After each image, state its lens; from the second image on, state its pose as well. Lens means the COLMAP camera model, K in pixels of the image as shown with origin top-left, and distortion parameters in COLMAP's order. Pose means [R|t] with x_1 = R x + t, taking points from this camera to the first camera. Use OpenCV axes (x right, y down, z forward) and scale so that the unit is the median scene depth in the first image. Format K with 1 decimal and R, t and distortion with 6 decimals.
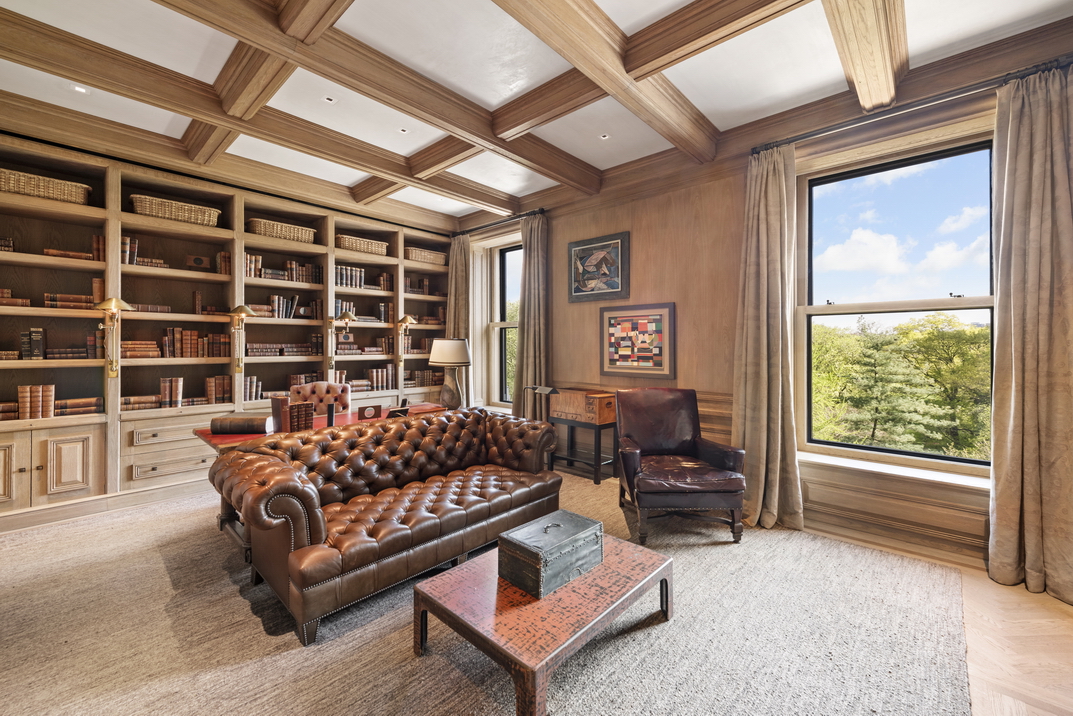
lens RADIAL K [[426.6, 0, 535.8], [0, 426.6, 351.5], [0, 0, 1]] dist [0.014891, -0.000195]
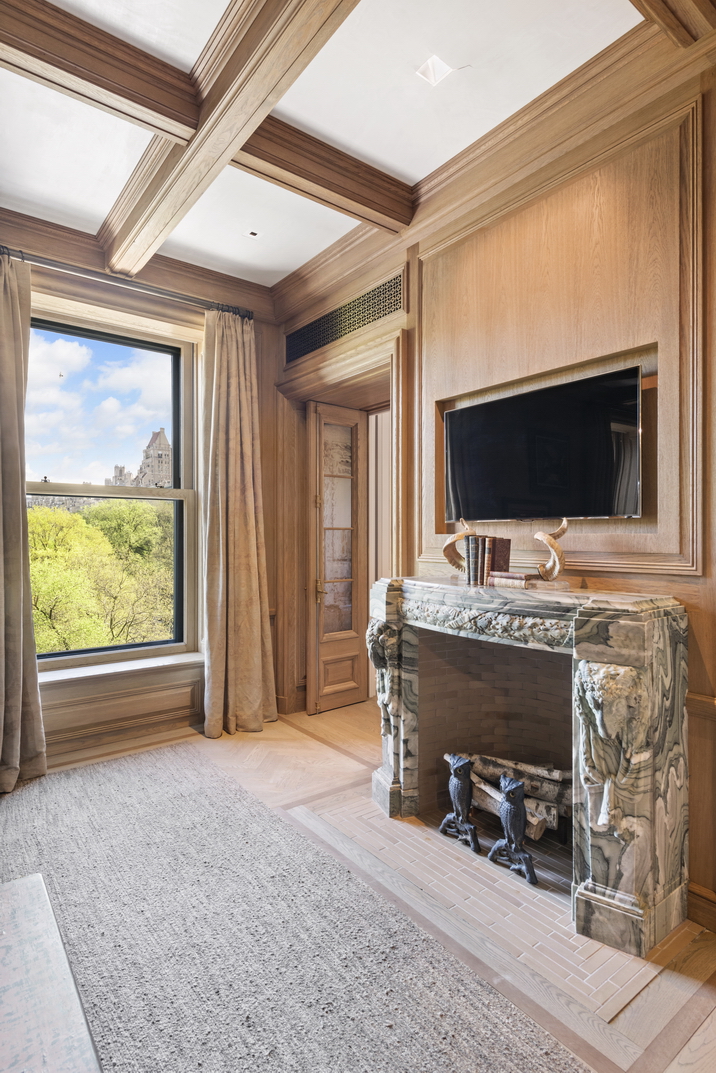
lens RADIAL K [[569.1, 0, 357.2], [0, 569.1, 536.8], [0, 0, 1]] dist [-0.002859, -0.000245]
pose [[0.182976, -0.002584, 0.983114, -0.308779], [0.010485, 0.999945, 0.000676, -0.001041], [-0.983061, 0.010184, 0.182993, 0.300658]]
